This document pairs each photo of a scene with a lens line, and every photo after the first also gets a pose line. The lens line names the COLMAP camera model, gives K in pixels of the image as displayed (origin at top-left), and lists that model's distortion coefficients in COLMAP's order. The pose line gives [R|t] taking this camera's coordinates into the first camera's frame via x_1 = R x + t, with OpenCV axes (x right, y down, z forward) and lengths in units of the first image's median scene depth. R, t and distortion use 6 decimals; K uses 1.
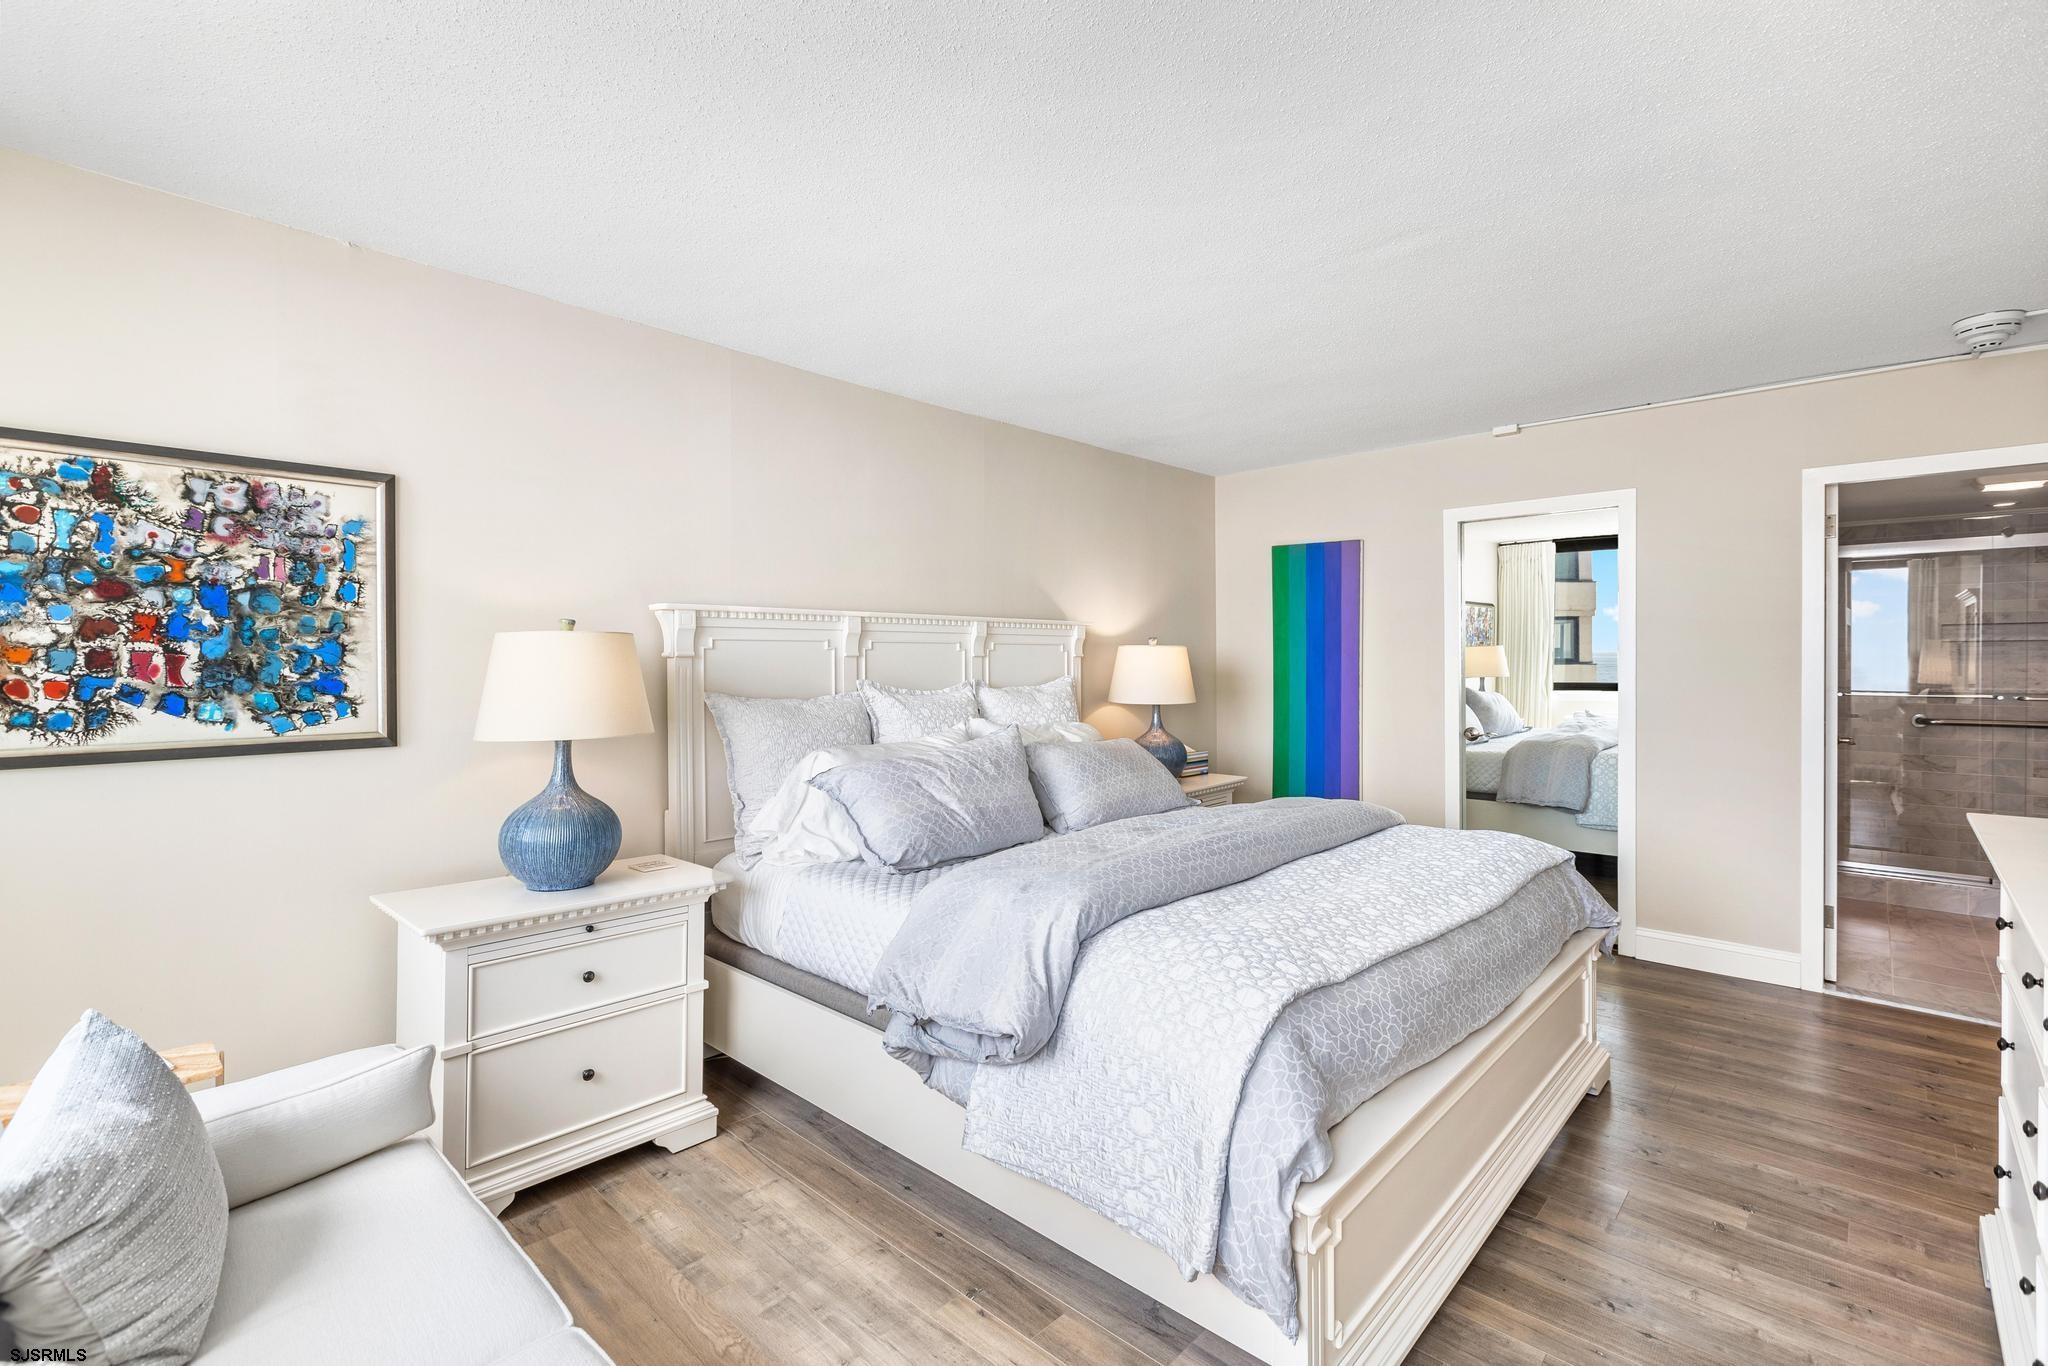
lens RADIAL K [[935.1, 0, 1027.6], [0, 935.1, 665.2], [0, 0, 1]] dist [0.001602, 0.000178]
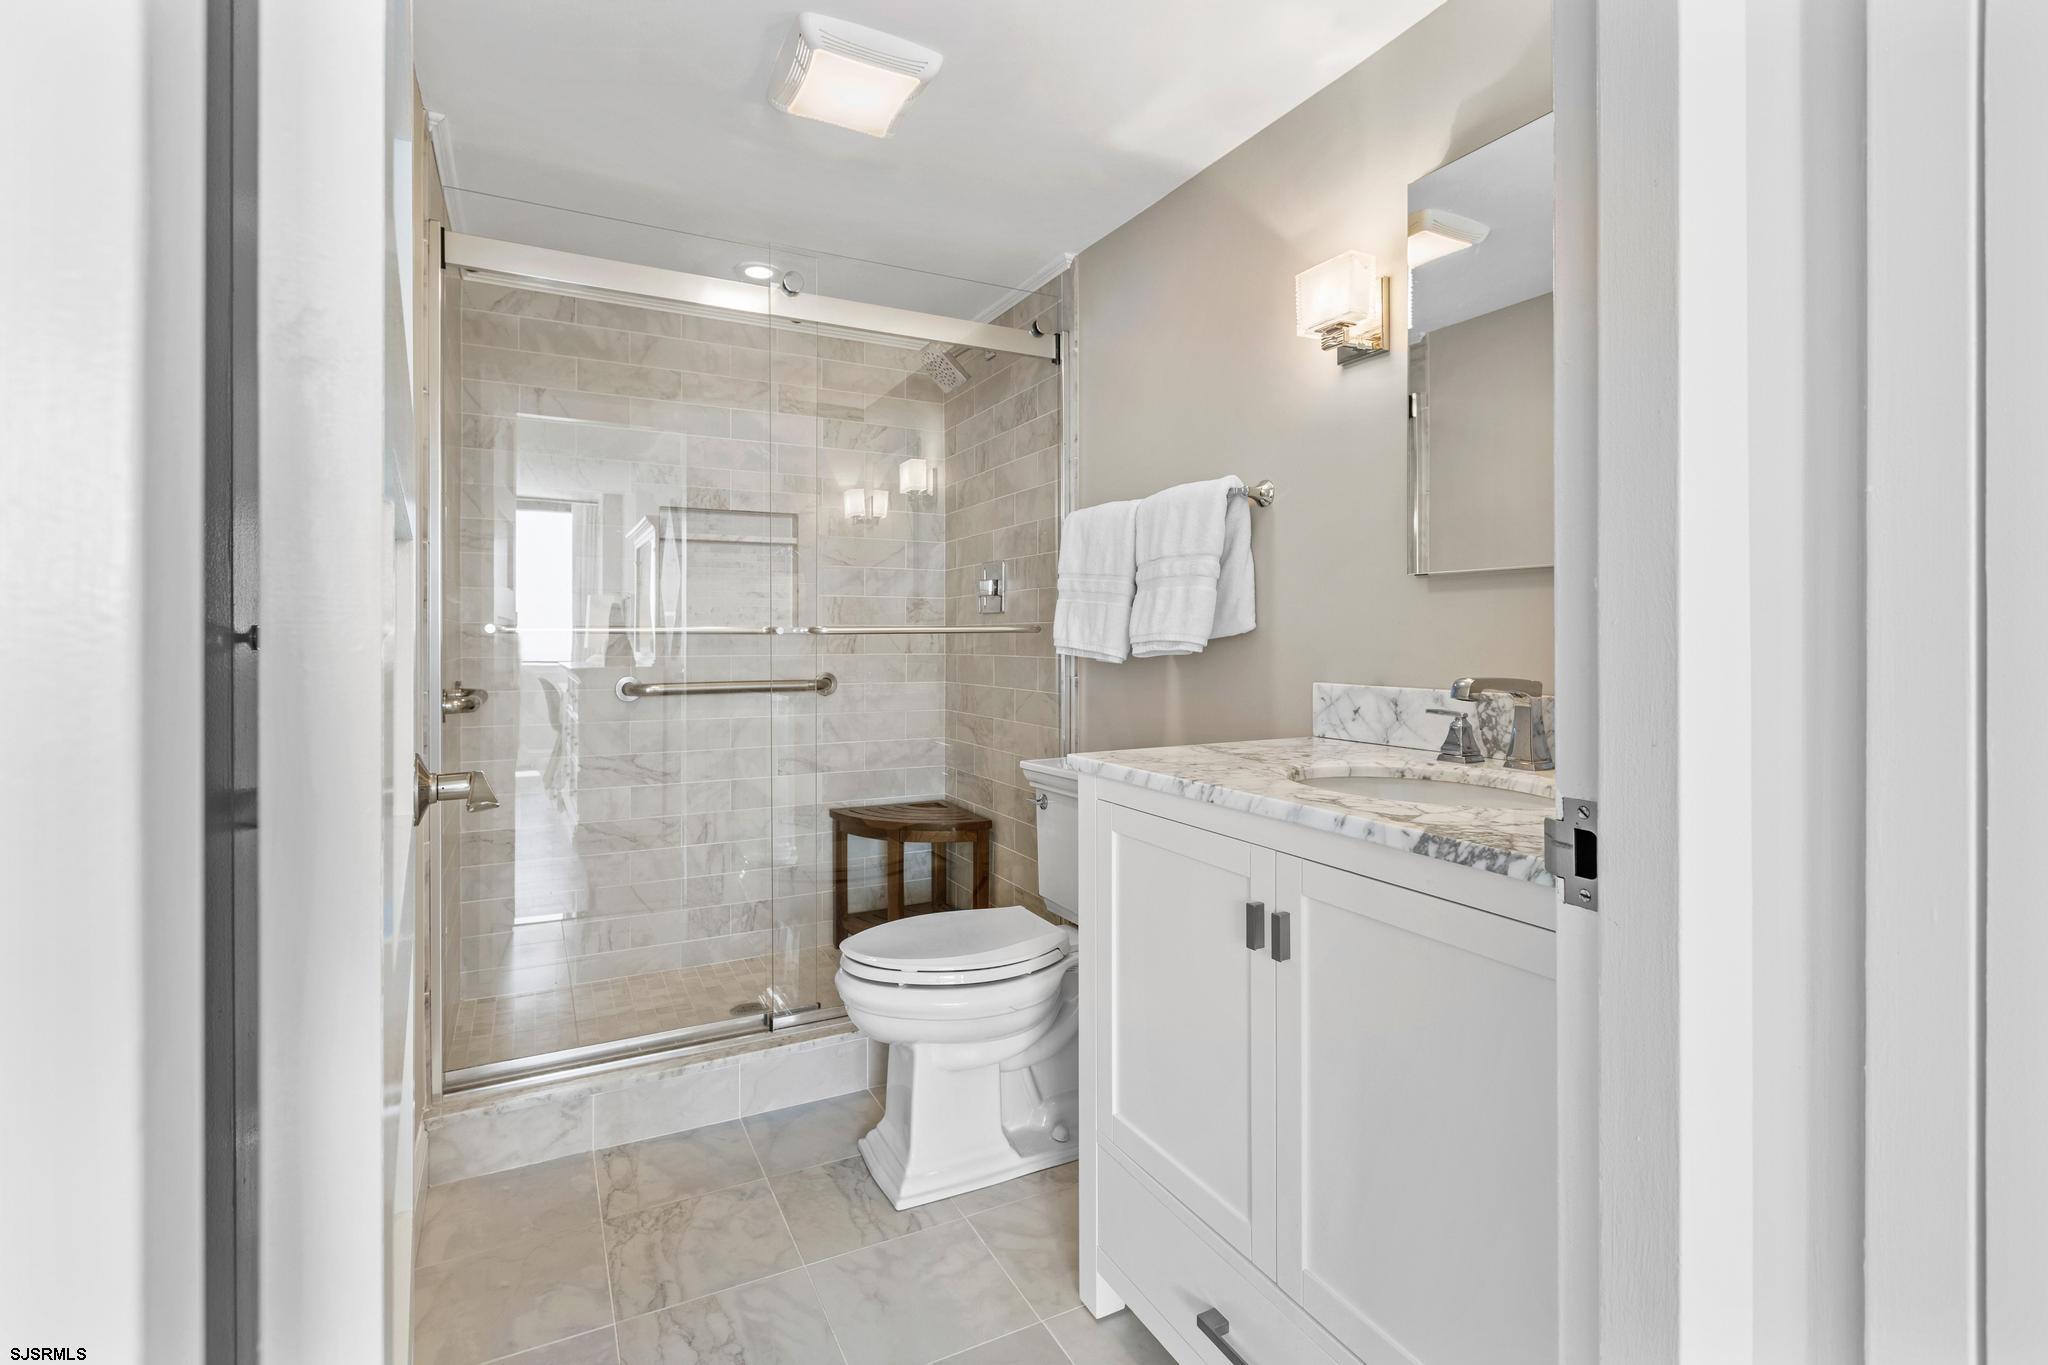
lens RADIAL K [[946.4, 0, 1052.9], [0, 946.4, 656.6], [0, 0, 1]] dist [0.003137, 0.000250]
pose [[0.326772, -0.005993, 0.945084, 0.545540], [0.006618, 0.999970, 0.004053, 0.041606], [-0.945080, 0.004931, 0.326801, 0.617366]]
